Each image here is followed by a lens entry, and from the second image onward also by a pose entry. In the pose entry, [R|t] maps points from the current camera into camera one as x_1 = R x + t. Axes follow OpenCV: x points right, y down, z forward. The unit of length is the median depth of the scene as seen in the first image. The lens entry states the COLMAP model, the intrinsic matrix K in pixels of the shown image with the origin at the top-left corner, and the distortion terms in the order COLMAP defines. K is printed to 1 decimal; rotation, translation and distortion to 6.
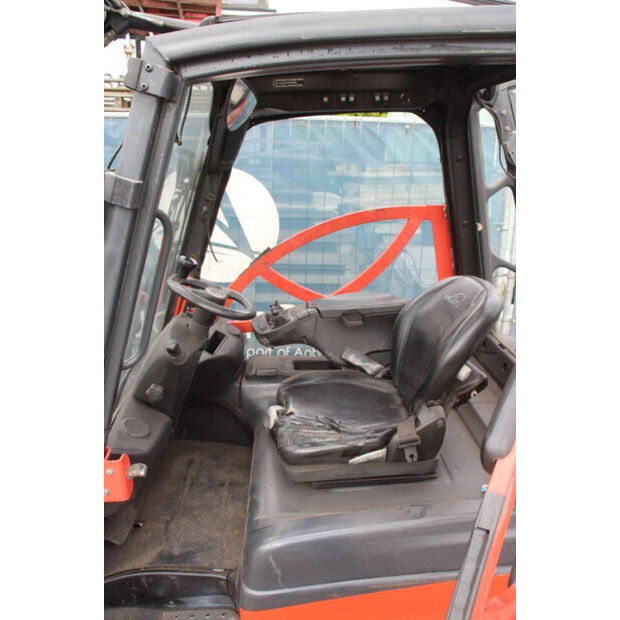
lens RADIAL K [[515.1, 0, 310.0], [0, 515.1, 310.0], [0, 0, 1]] dist [-0.115430, 0.012064]
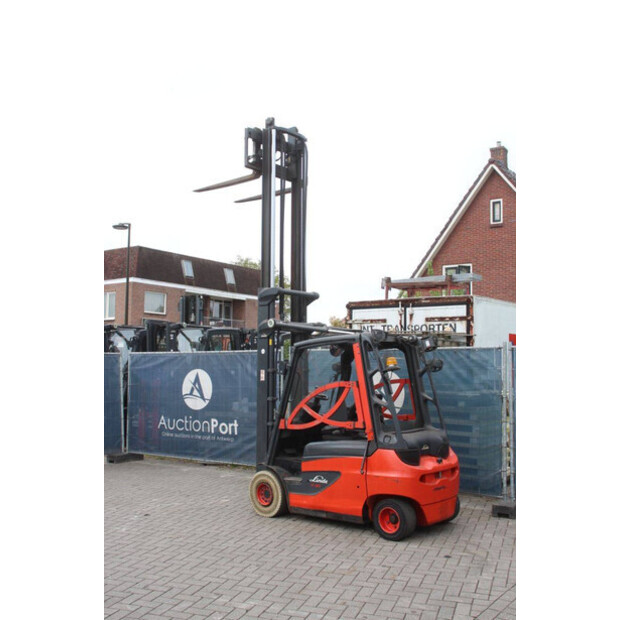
lens RADIAL K [[668.2, 0, 310.0], [0, 668.2, 310.0], [0, 0, 1]] dist [-0.060700, 0.165931]
pose [[0.734009, -0.080037, -0.674407, 2.804620], [-0.193665, 0.927132, -0.320811, 0.876803], [0.650941, 0.366087, 0.665023, -2.350339]]
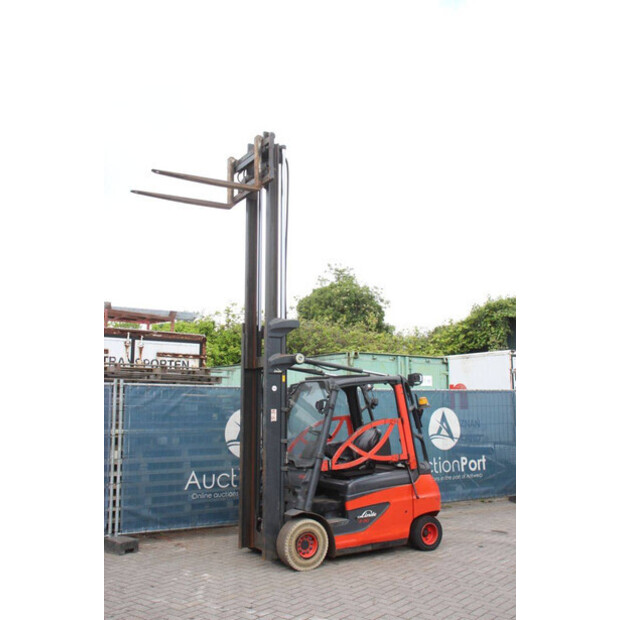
lens RADIAL K [[668.2, 0, 310.0], [0, 668.2, 310.0], [0, 0, 1]] dist [-0.060700, 0.165931]
pose [[0.885329, 0.040471, 0.463201, -2.274230], [0.162043, 0.906894, -0.388954, 0.930447], [-0.435815, 0.419411, 0.796341, -2.986731]]
